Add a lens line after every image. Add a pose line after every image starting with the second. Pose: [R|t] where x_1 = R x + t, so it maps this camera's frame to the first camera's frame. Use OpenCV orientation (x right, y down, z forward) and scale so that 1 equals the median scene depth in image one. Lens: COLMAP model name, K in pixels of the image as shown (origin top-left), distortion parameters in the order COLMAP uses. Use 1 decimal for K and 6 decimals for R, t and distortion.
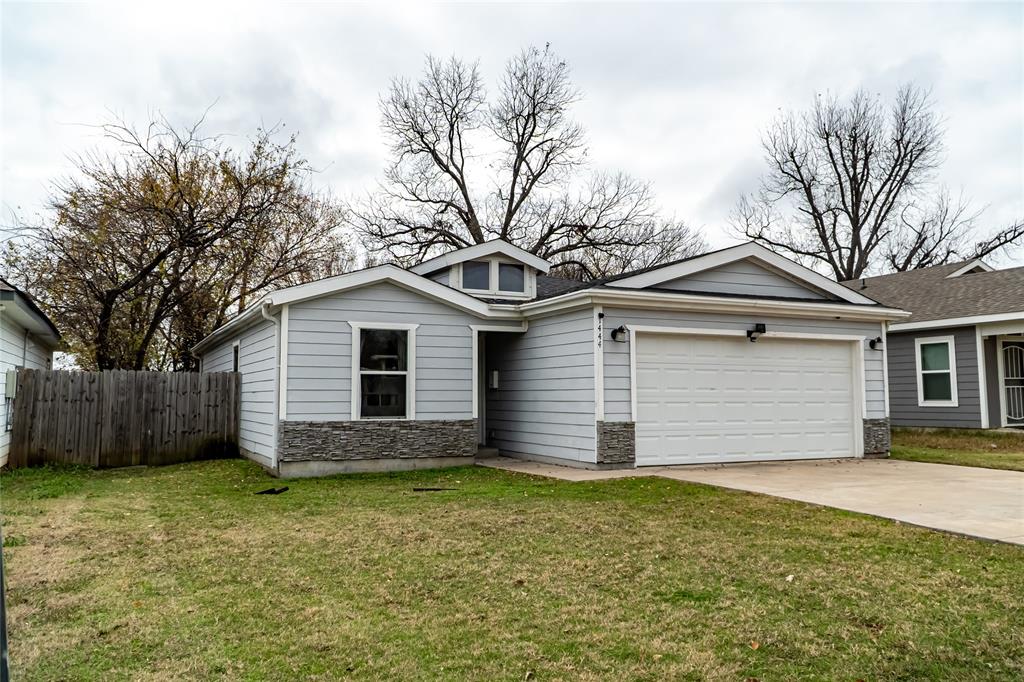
lens RADIAL K [[820.3, 0, 498.4], [0, 820.3, 332.4], [0, 0, 1]] dist [-0.002991, 0.009997]
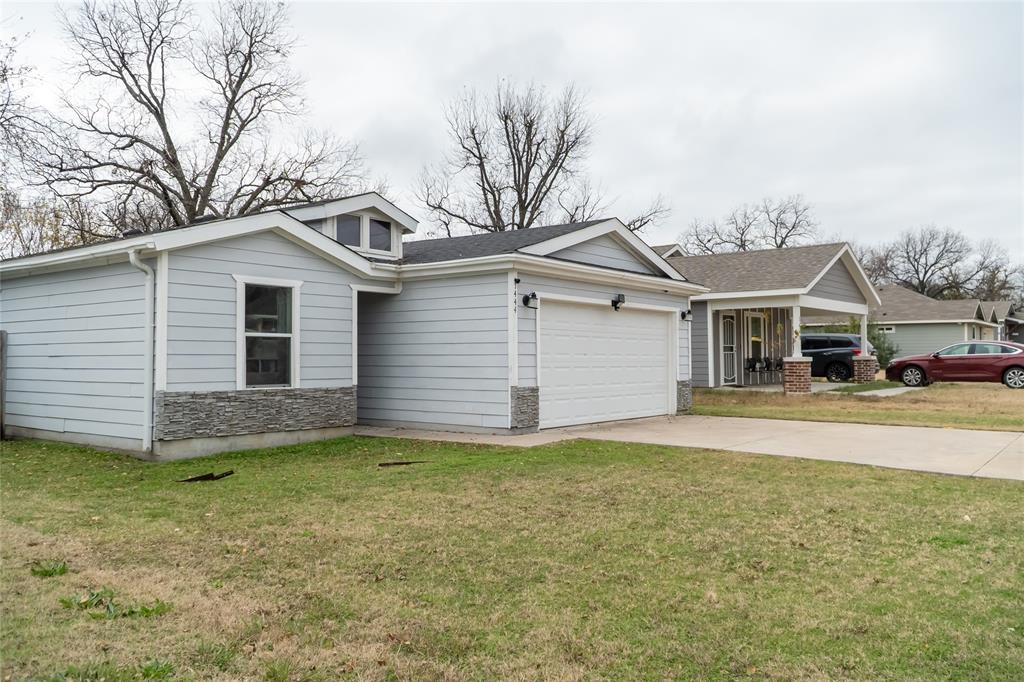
lens RADIAL K [[820.3, 0, 498.4], [0, 820.3, 332.4], [0, 0, 1]] dist [-0.002991, 0.009997]
pose [[0.888409, 0.014875, 0.458812, -0.317714], [-0.035828, 0.998673, 0.036998, 0.005231], [-0.457653, -0.049308, 0.887763, 0.108830]]
